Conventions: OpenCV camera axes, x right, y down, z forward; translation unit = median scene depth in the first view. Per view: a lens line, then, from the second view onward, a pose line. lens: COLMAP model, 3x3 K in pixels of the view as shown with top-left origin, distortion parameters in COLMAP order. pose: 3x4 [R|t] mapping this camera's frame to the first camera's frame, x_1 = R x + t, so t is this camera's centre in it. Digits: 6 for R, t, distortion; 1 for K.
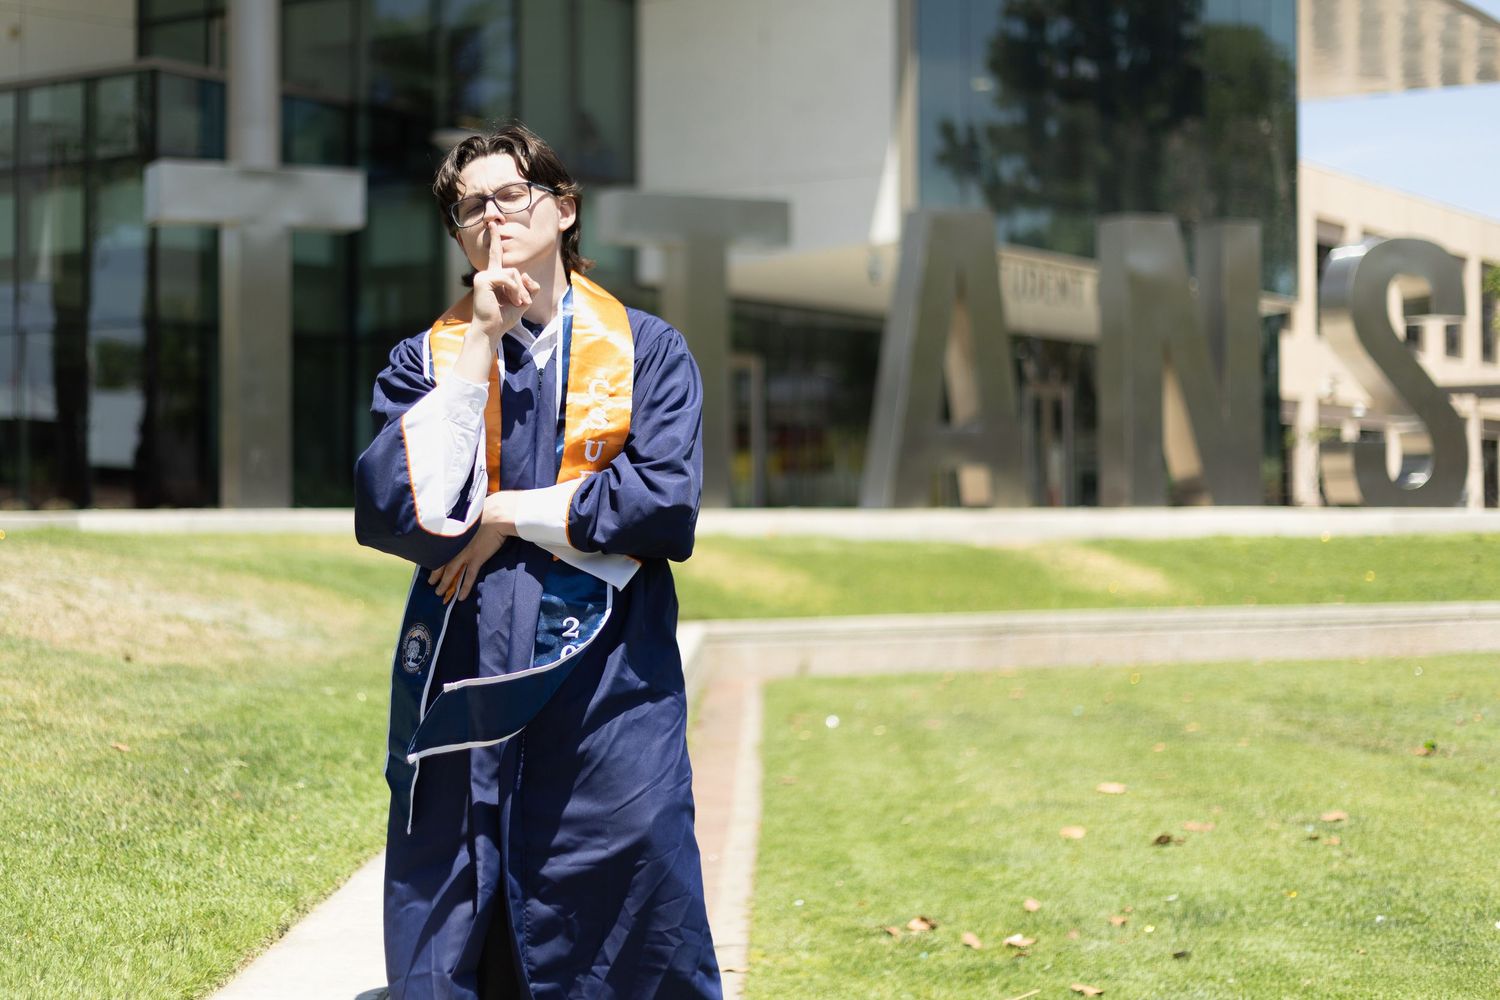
lens RADIAL K [[3346.0, 0, 750.0], [0, 3346.0, 500.0], [0, 0, 1]] dist [-0.036231, 0.121459]
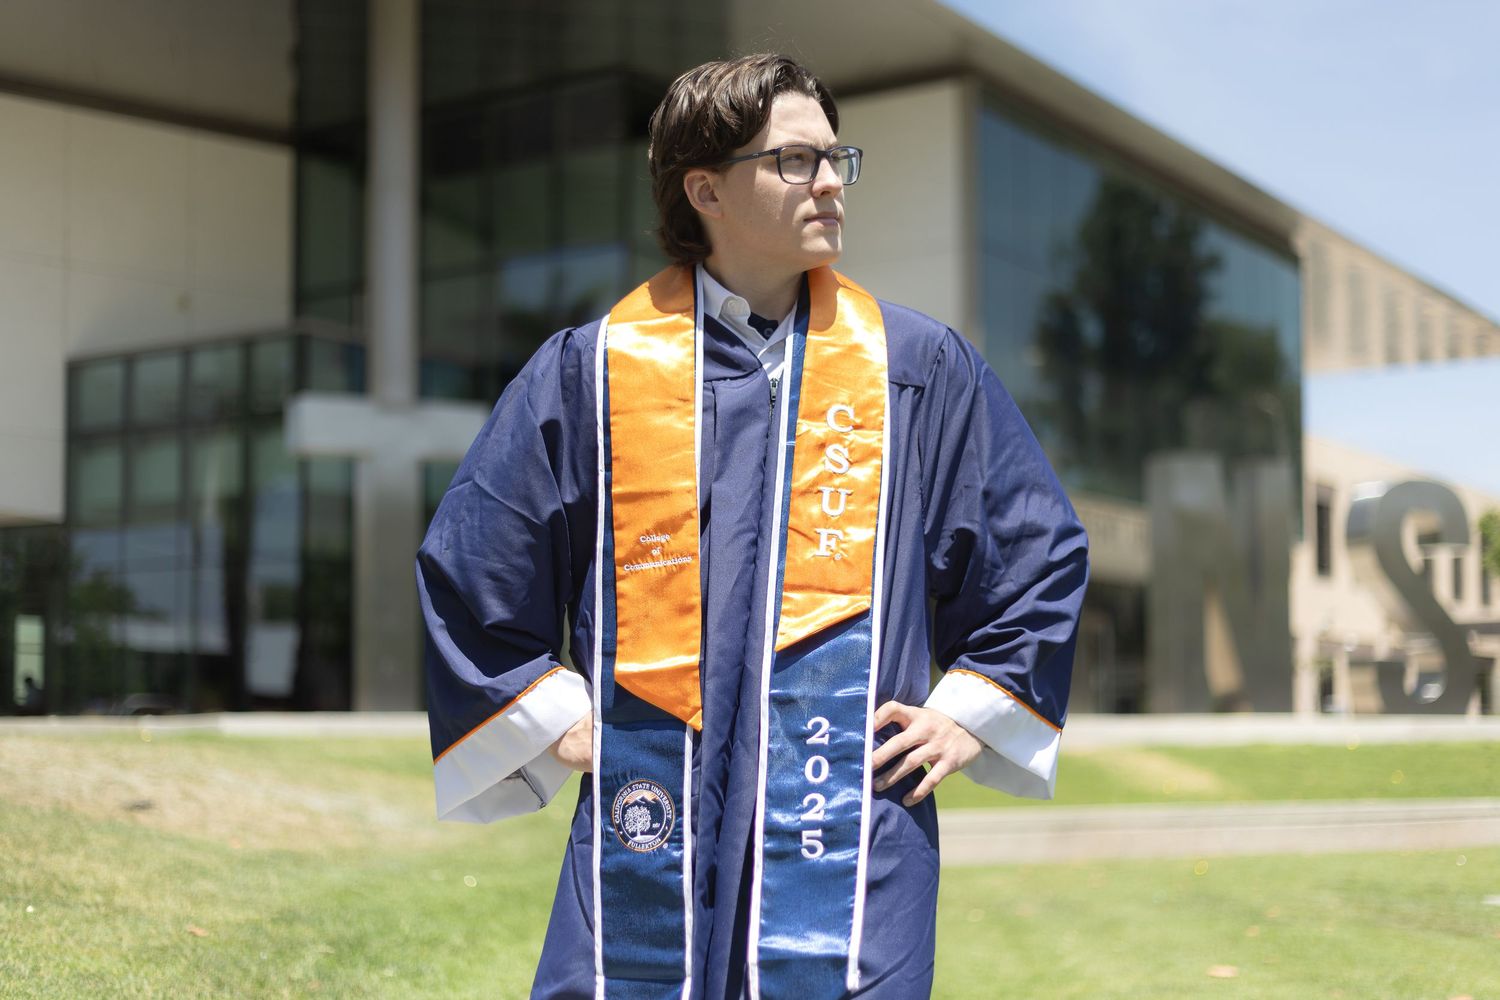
lens RADIAL K [[3671.9, 0, 750.0], [0, 3671.9, 500.0], [0, 0, 1]] dist [-0.028534, 0.073399]
pose [[0.999354, -0.007824, -0.035081, 0.014737], [0.006321, 0.999066, -0.042754, -0.019100], [0.035383, 0.042505, 0.998470, -0.233388]]
